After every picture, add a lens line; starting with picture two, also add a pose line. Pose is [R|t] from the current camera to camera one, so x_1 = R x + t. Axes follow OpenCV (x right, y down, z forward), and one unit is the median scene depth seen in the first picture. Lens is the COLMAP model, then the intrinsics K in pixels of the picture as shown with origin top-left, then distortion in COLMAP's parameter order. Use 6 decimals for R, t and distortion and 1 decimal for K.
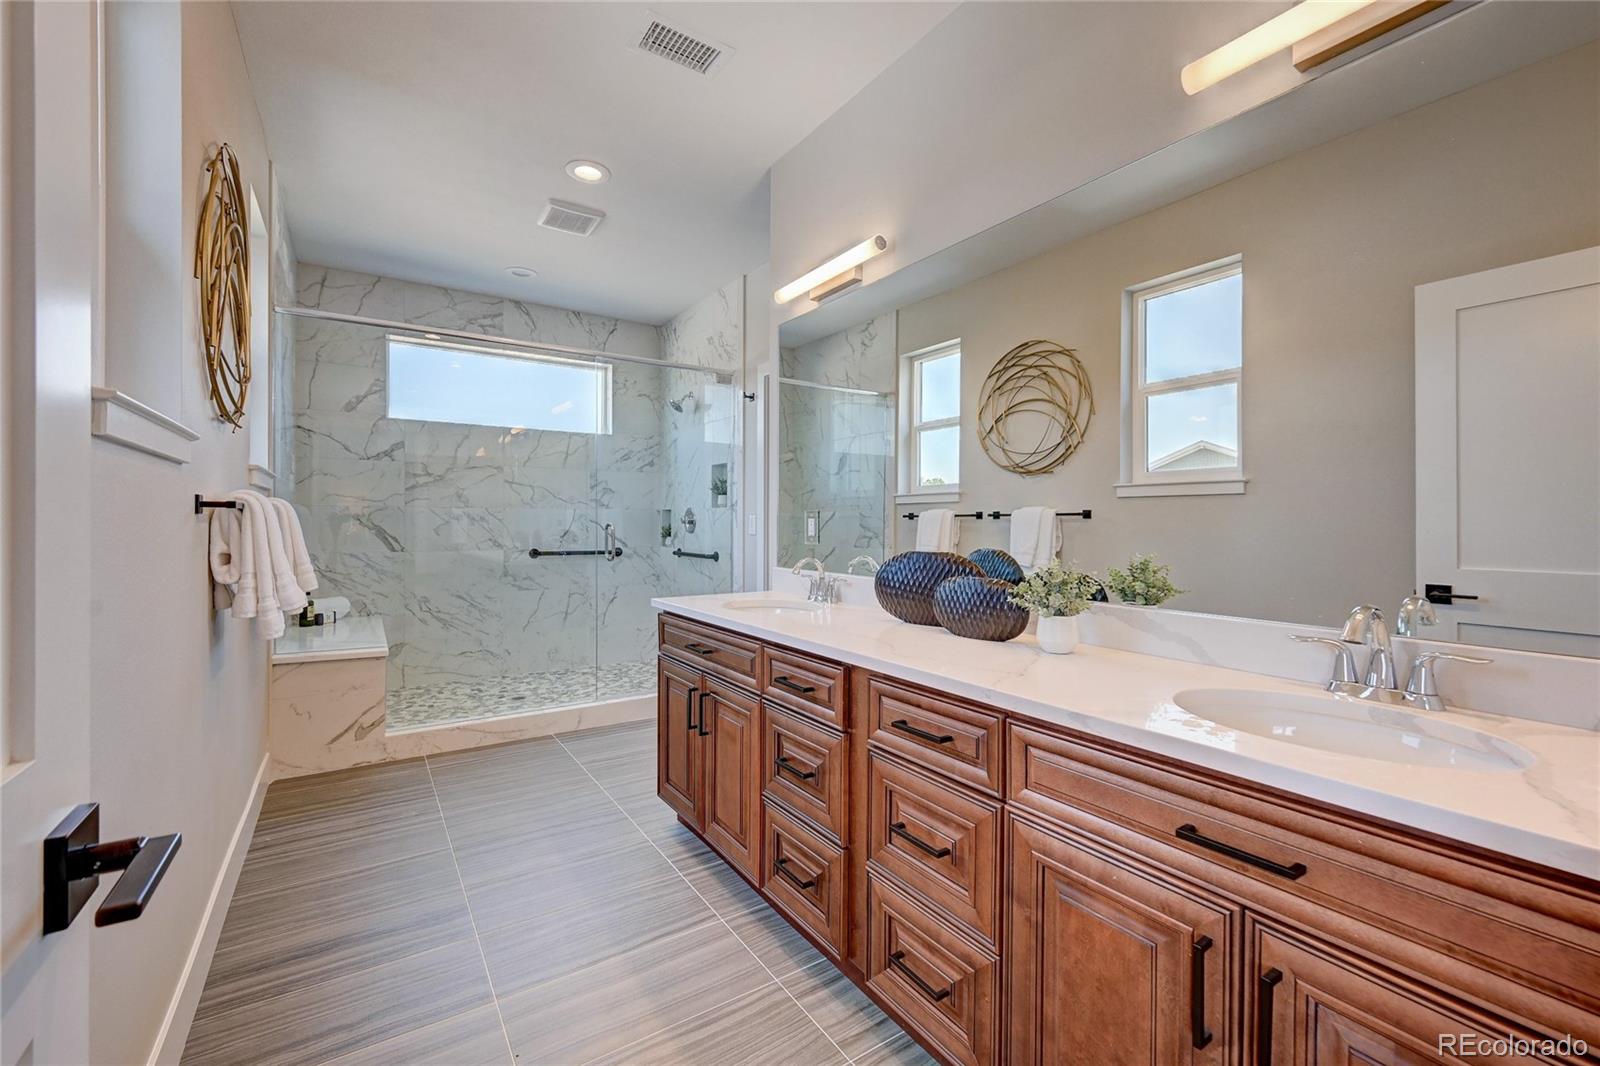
lens RADIAL K [[642.3, 0, 801.3], [0, 642.3, 530.0], [0, 0, 1]] dist [0.001768, -0.000621]
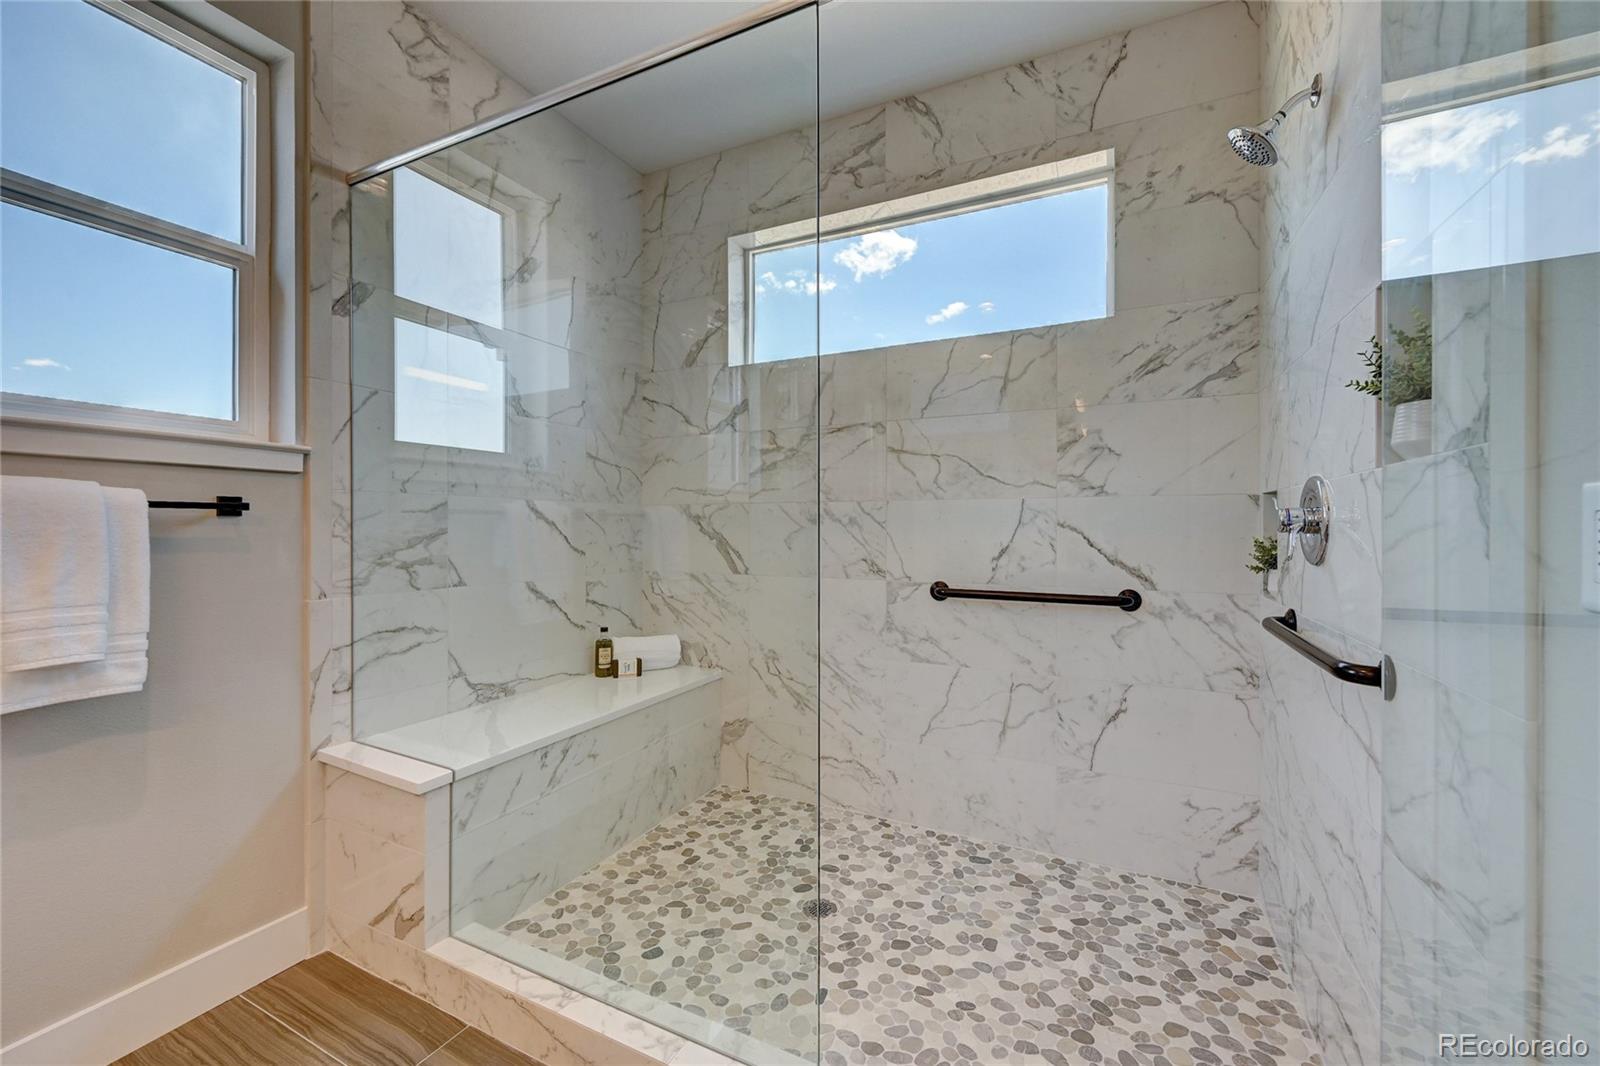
lens RADIAL K [[642.3, 0, 823.8], [0, 642.3, 524.8], [0, 0, 1]] dist [0.001768, -0.000621]
pose [[0.506774, -0.003668, -0.862071, -0.035638], [-0.010567, 0.999889, -0.010466, -0.008381], [0.862014, 0.014413, 0.506679, 0.694426]]
